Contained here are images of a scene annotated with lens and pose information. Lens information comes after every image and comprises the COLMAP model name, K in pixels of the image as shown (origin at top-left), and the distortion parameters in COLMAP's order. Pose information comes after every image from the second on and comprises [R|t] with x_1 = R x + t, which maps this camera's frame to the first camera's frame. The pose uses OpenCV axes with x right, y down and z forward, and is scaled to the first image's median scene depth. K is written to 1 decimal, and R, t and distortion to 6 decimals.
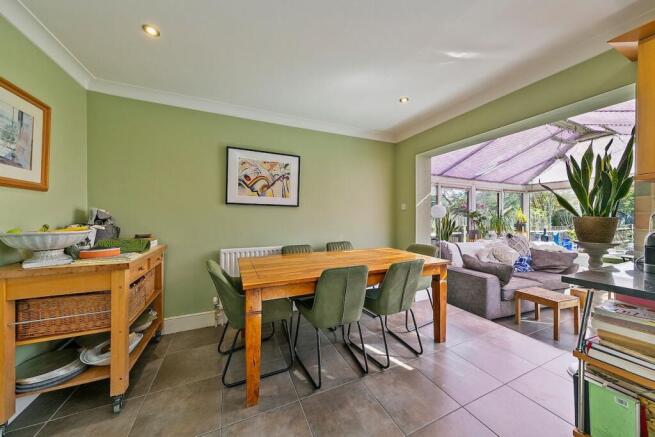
lens RADIAL K [[216.9, 0, 323.9], [0, 216.9, 220.1], [0, 0, 1]] dist [0.001045, 0.000023]
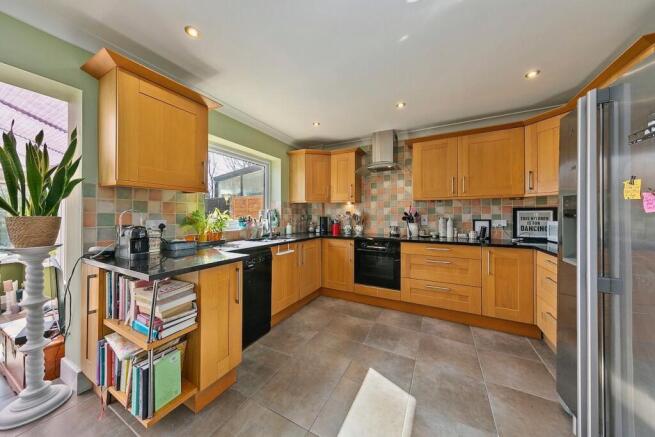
lens RADIAL K [[215.6, 0, 327.3], [0, 215.6, 214.3], [0, 0, 1]] dist [0.001113, -0.000033]
pose [[-0.626889, 0.001116, 0.779108, -0.044615], [0.015832, 0.999811, 0.011307, -0.004363], [-0.778948, 0.019424, -0.626788, 0.248588]]
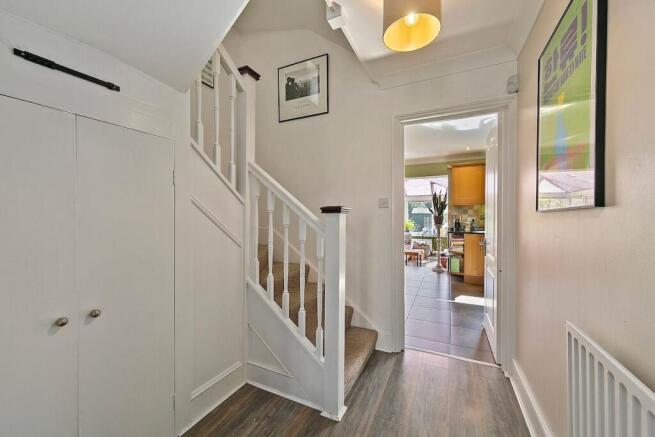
lens RADIAL K [[262.2, 0, 326.4], [0, 262.2, 216.5], [0, 0, 1]] dist [-0.000055, -0.000035]
pose [[0.743609, -0.001760, 0.668612, -0.863910], [0.012781, 0.999851, -0.011583, 0.008120], [-0.668492, 0.017159, 0.743521, -0.235993]]
